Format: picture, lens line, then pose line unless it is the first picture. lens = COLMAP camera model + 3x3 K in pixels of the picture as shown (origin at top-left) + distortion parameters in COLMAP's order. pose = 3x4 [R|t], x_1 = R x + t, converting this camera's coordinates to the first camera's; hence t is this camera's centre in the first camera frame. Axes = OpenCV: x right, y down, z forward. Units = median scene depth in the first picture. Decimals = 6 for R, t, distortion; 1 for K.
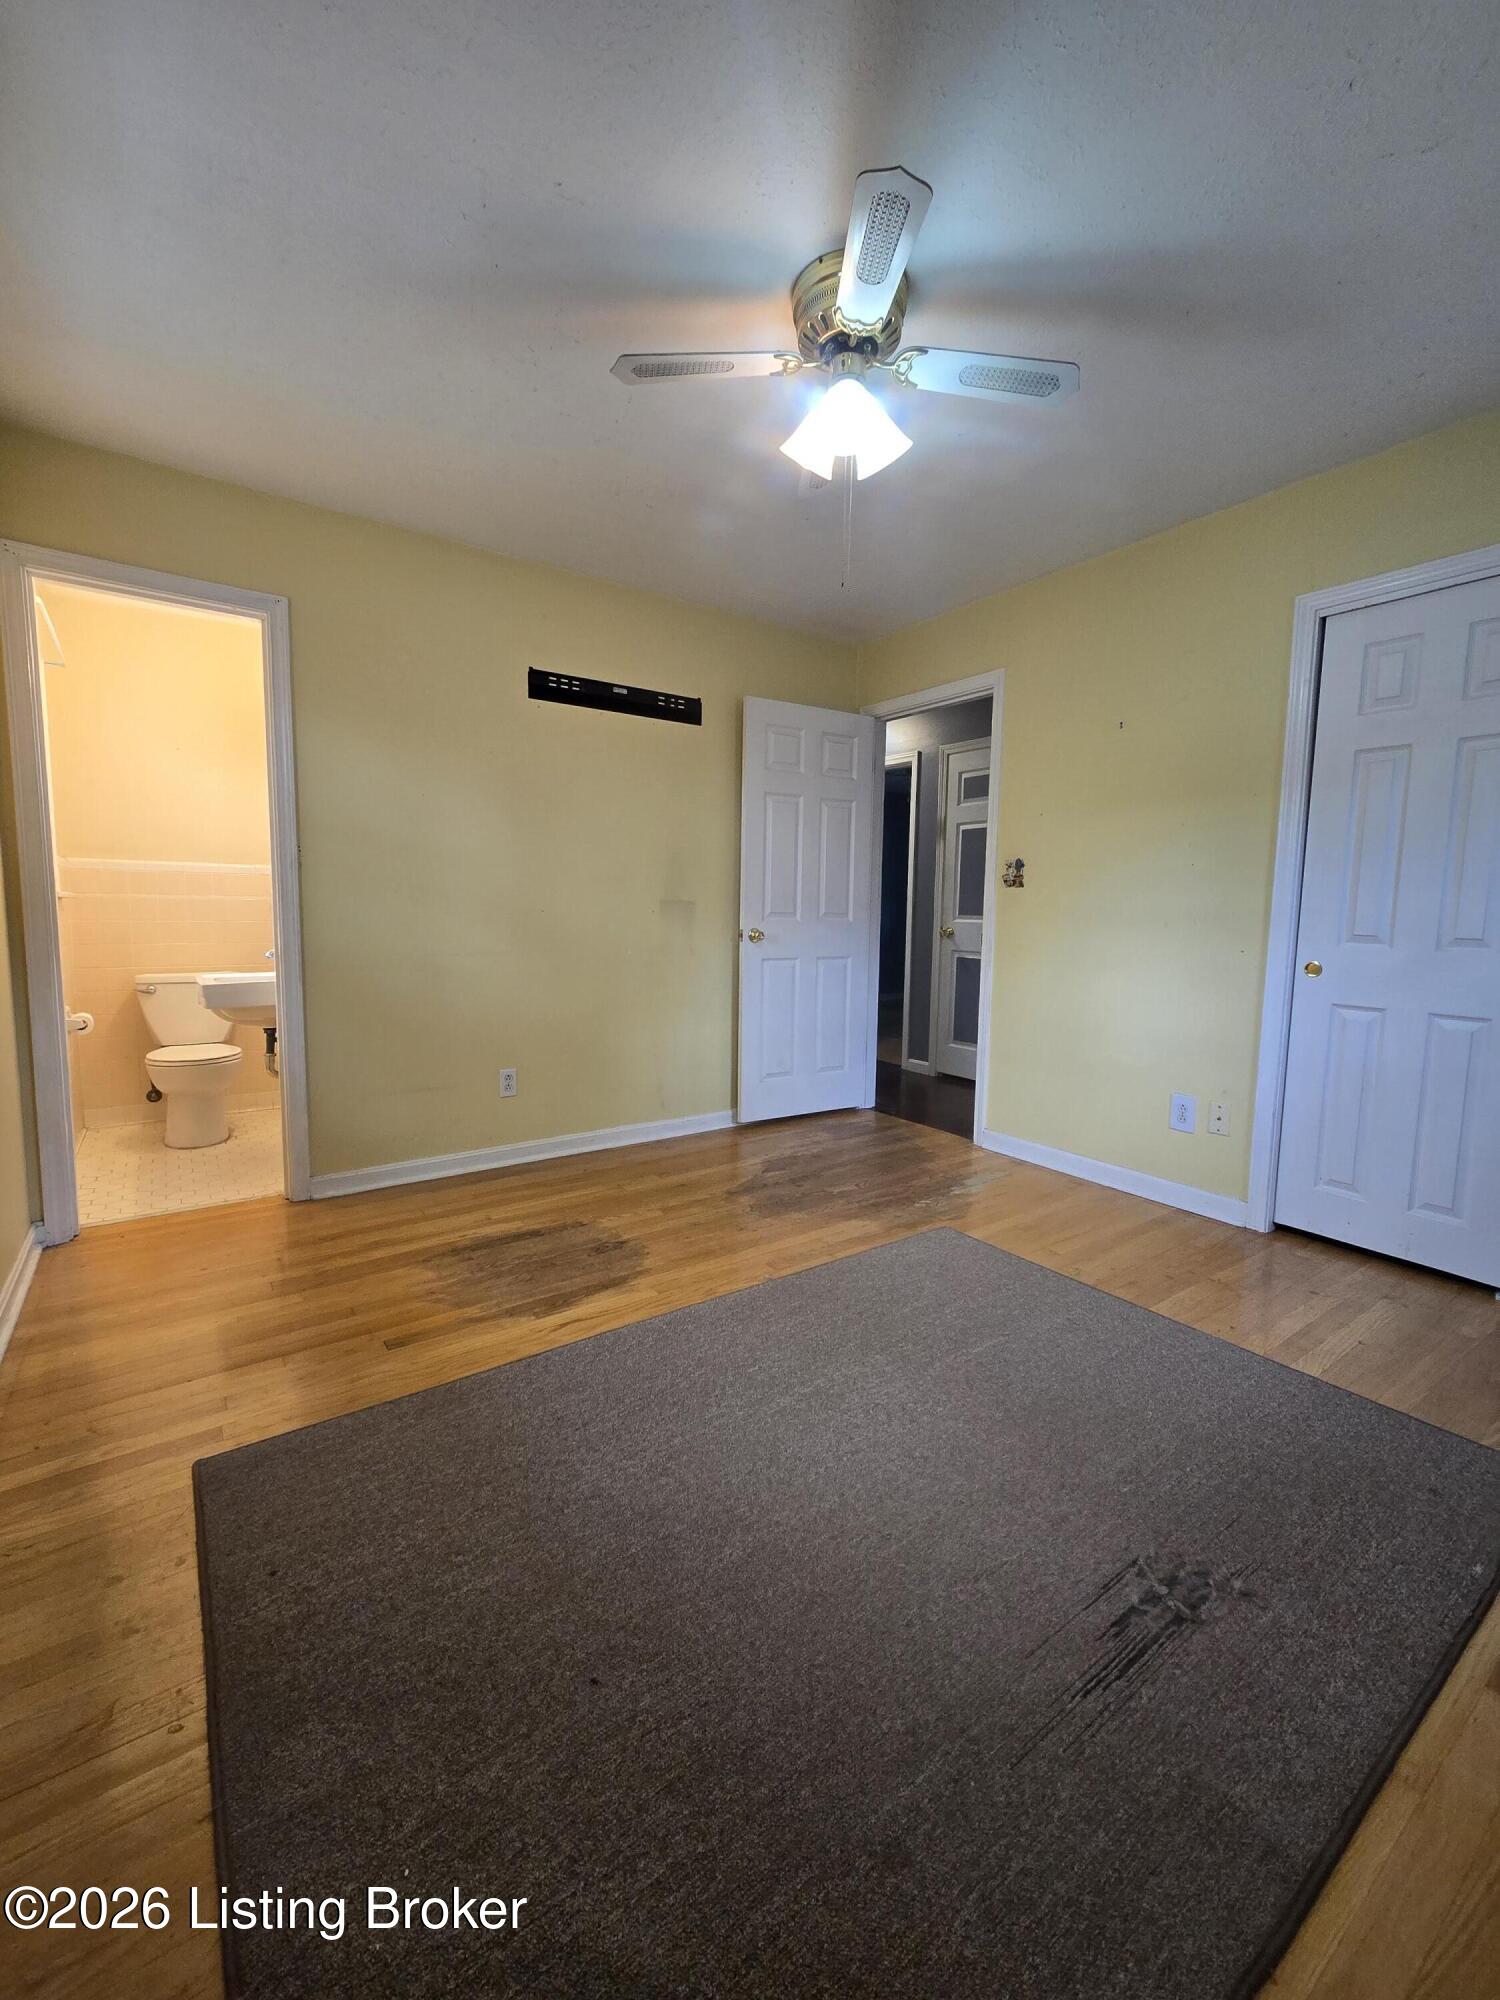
lens RADIAL K [[819.2, 0, 749.1], [0, 819.2, 999.1], [0, 0, 1]] dist [-0.024297, 0.001239]
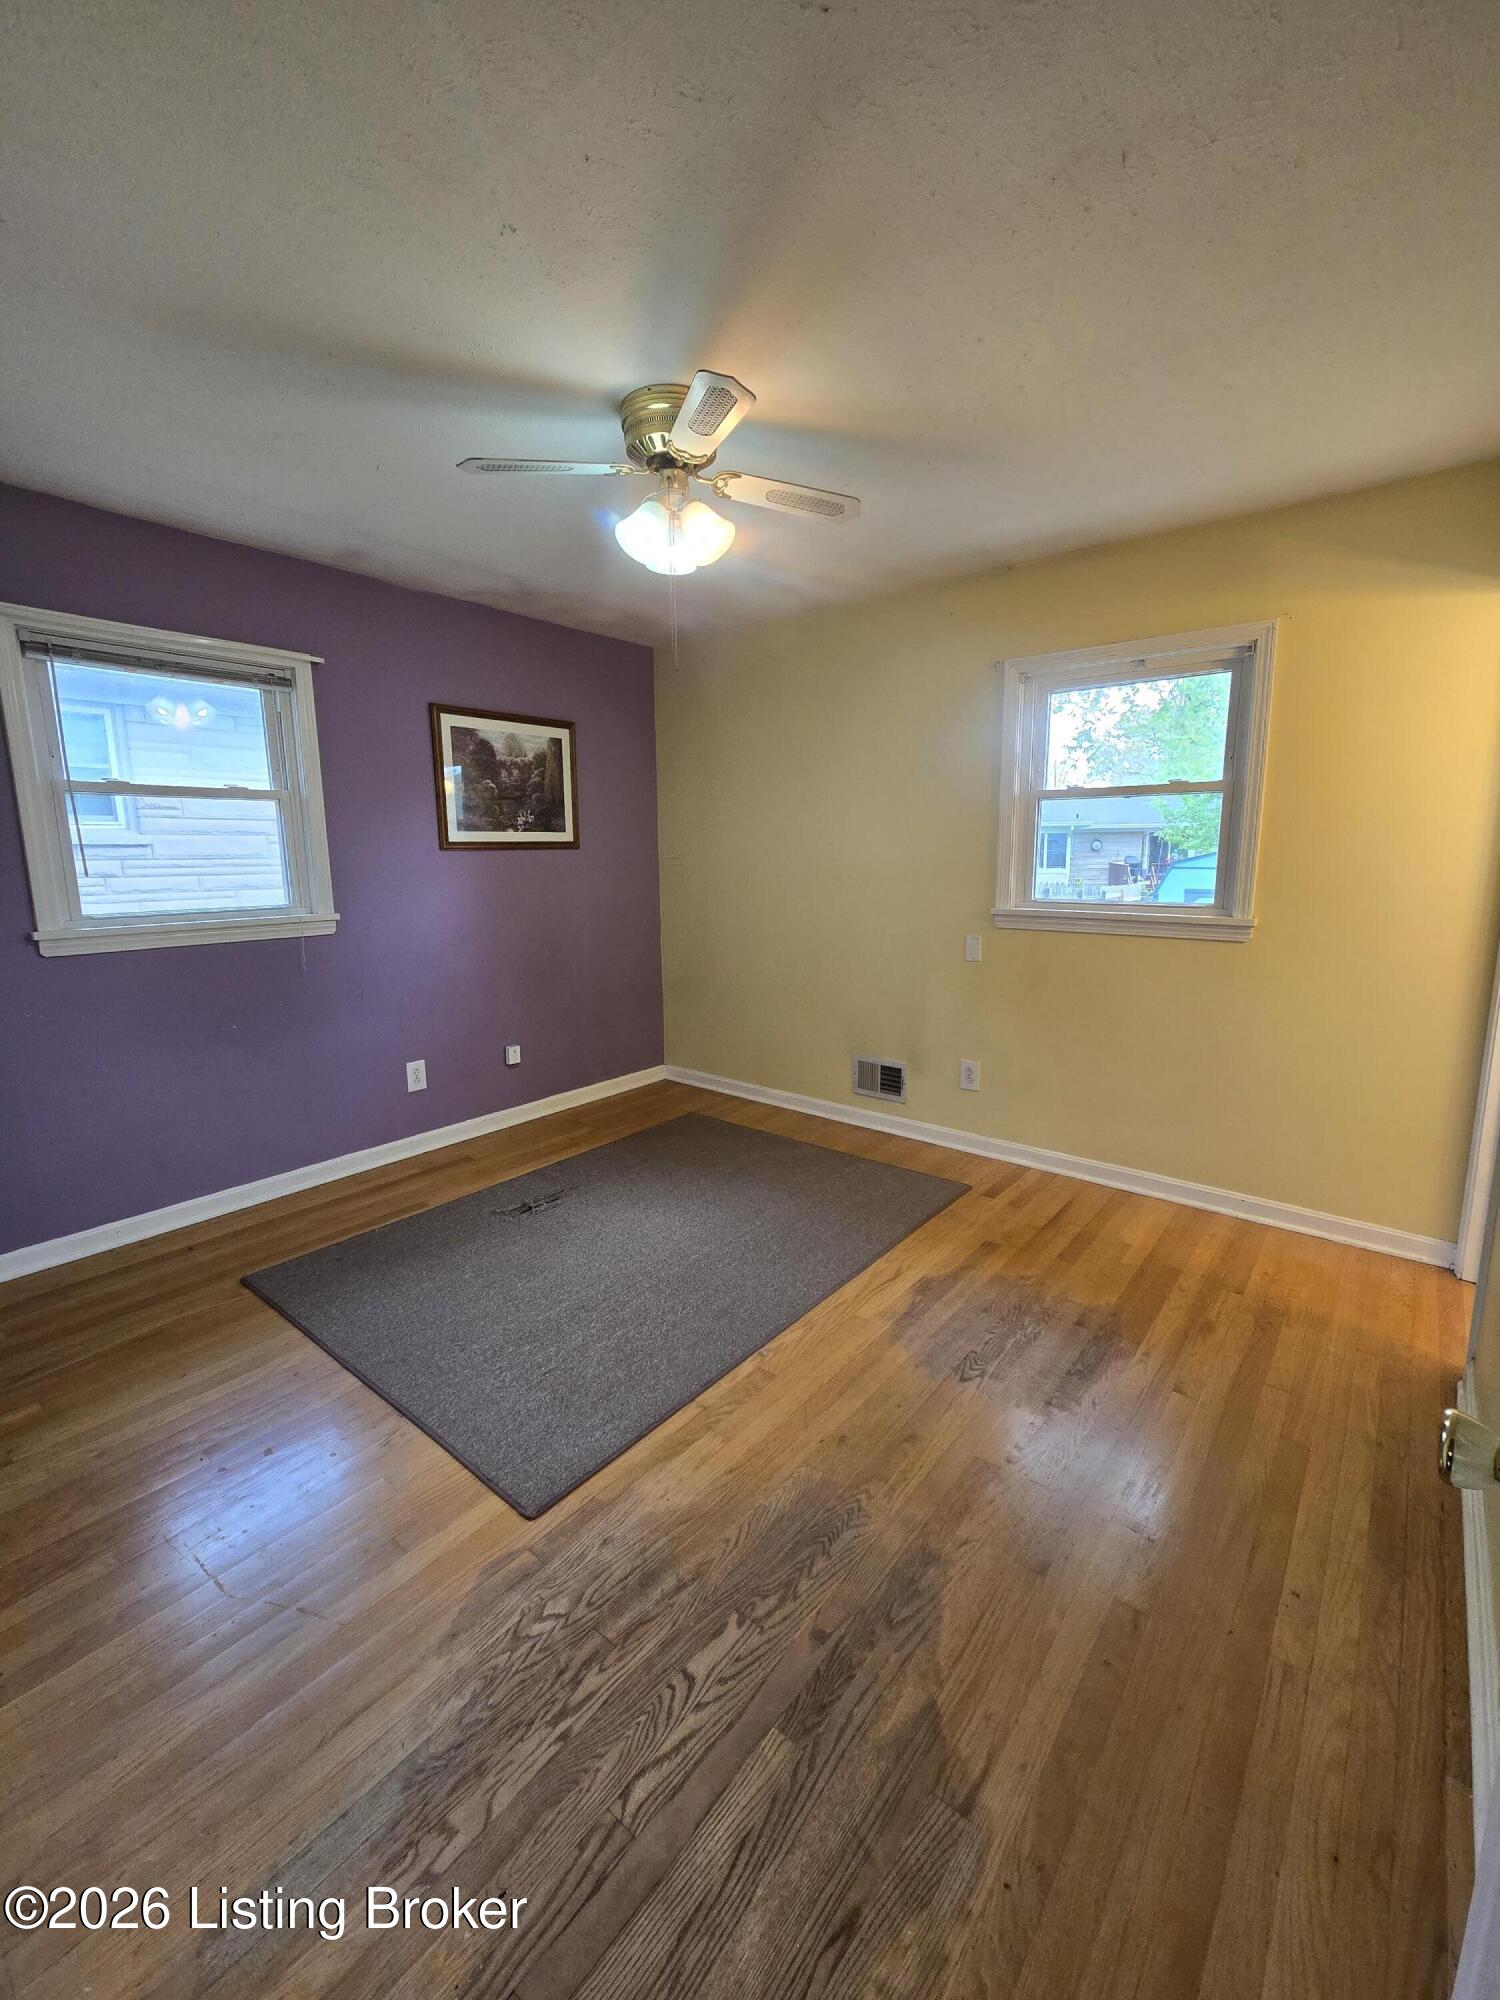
lens RADIAL K [[819.2, 0, 751.1], [0, 819.2, 995.2], [0, 0, 1]] dist [-0.024297, 0.001239]
pose [[-0.964684, 0.045033, -0.259531, 0.242308], [-0.026421, 0.963766, 0.265439, -0.277518], [0.262080, 0.262922, -0.928540, 1.634777]]
